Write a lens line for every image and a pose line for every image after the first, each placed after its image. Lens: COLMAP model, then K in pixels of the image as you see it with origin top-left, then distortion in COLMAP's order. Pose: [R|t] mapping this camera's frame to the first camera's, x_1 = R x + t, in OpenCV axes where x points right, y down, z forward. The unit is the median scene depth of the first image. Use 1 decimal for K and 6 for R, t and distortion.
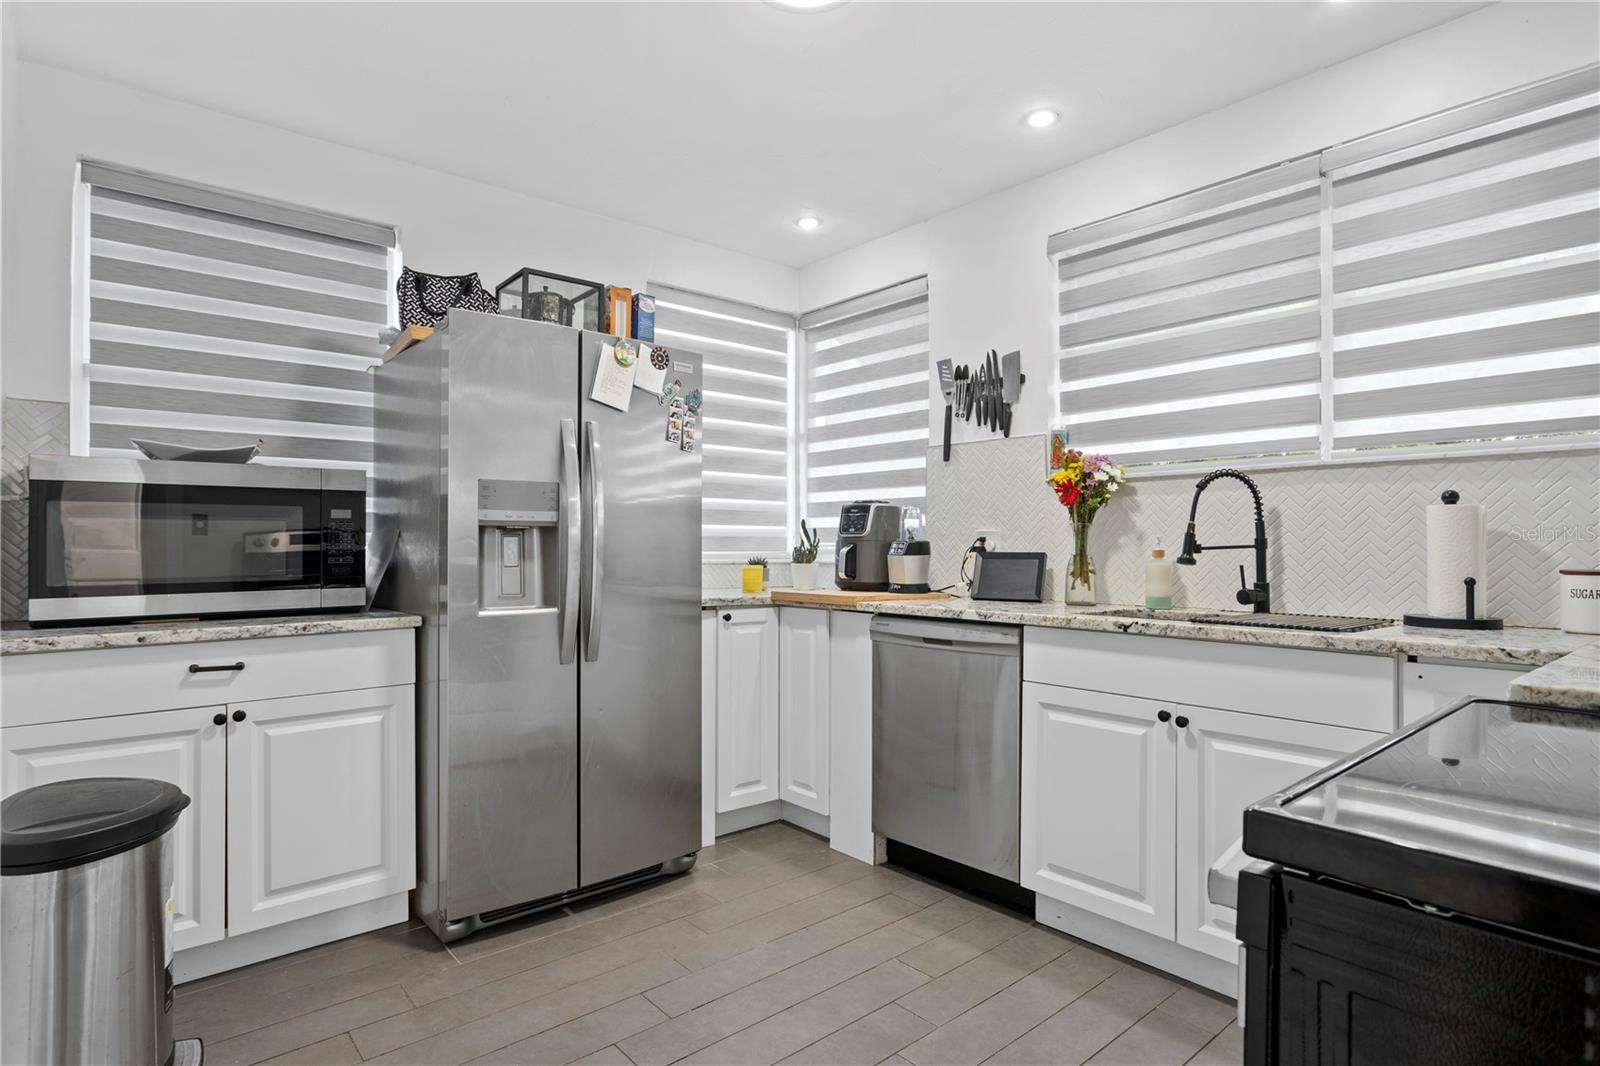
lens RADIAL K [[801.3, 0, 803.6], [0, 801.3, 543.8], [0, 0, 1]] dist [-0.004537, -0.000078]
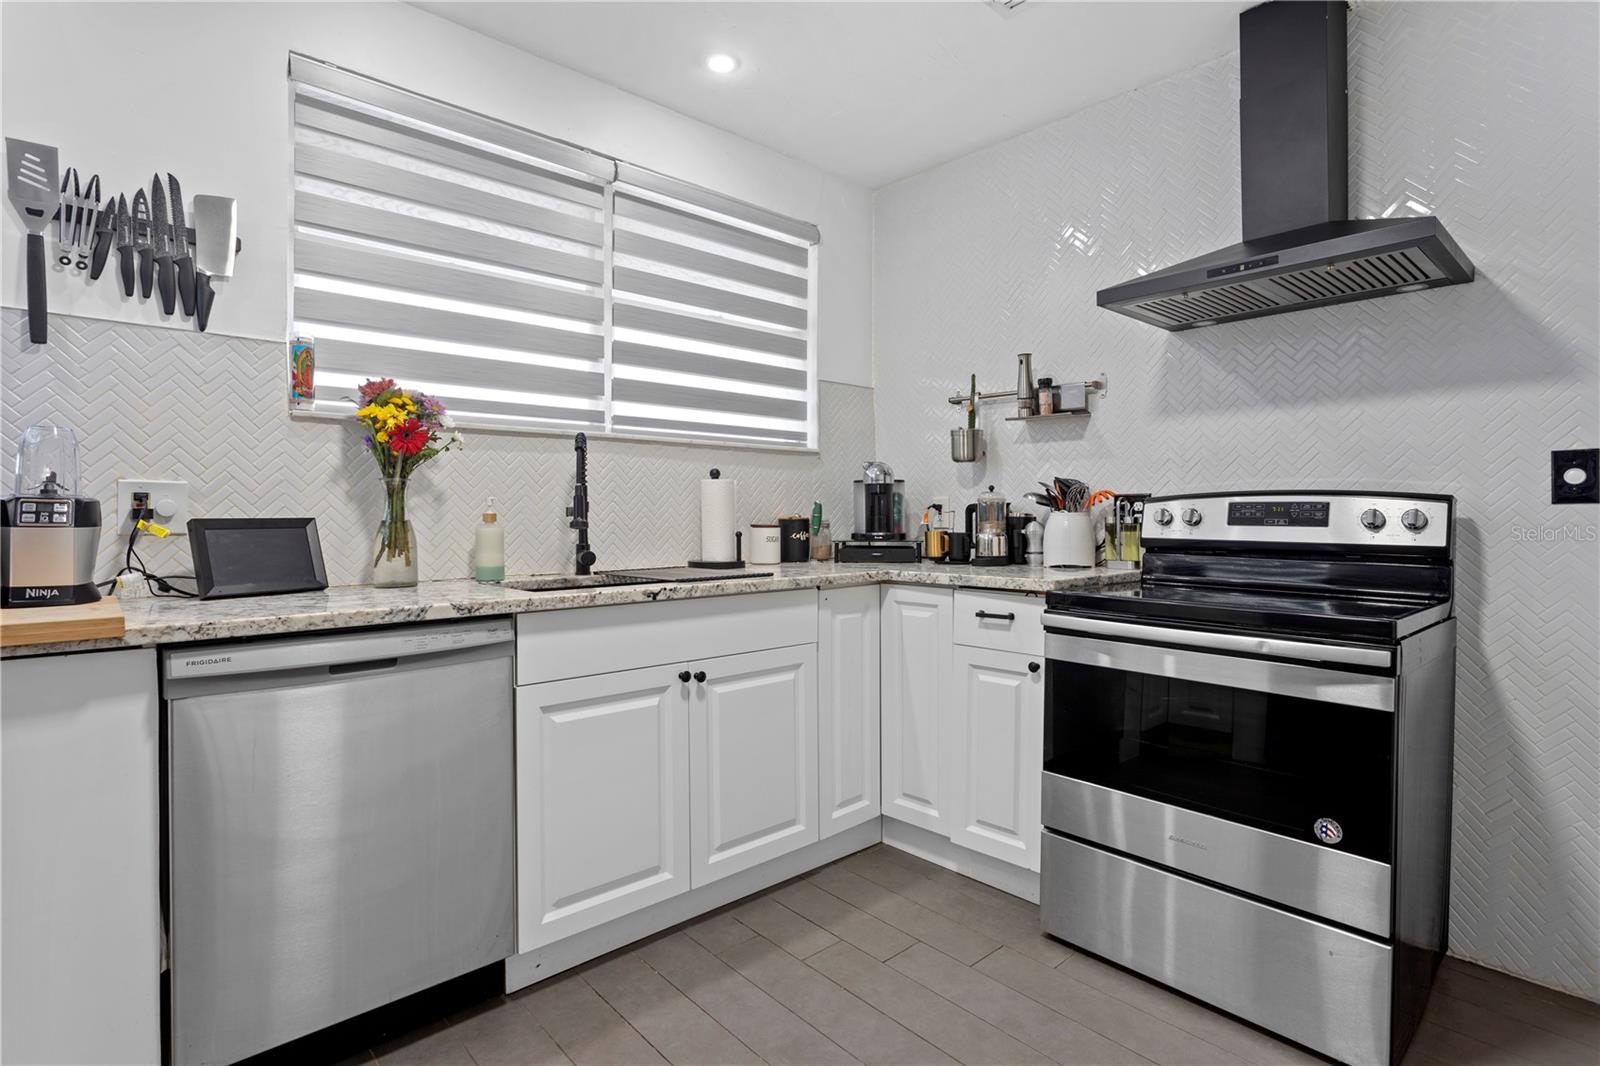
lens RADIAL K [[804.9, 0, 801.5], [0, 804.9, 529.4], [0, 0, 1]] dist [-0.001693, 0.008444]
pose [[-0.000517, -0.023567, 0.999722, -0.489474], [-0.002352, 0.999720, 0.023566, 0.003105], [-0.999997, -0.002339, -0.000573, 0.734316]]
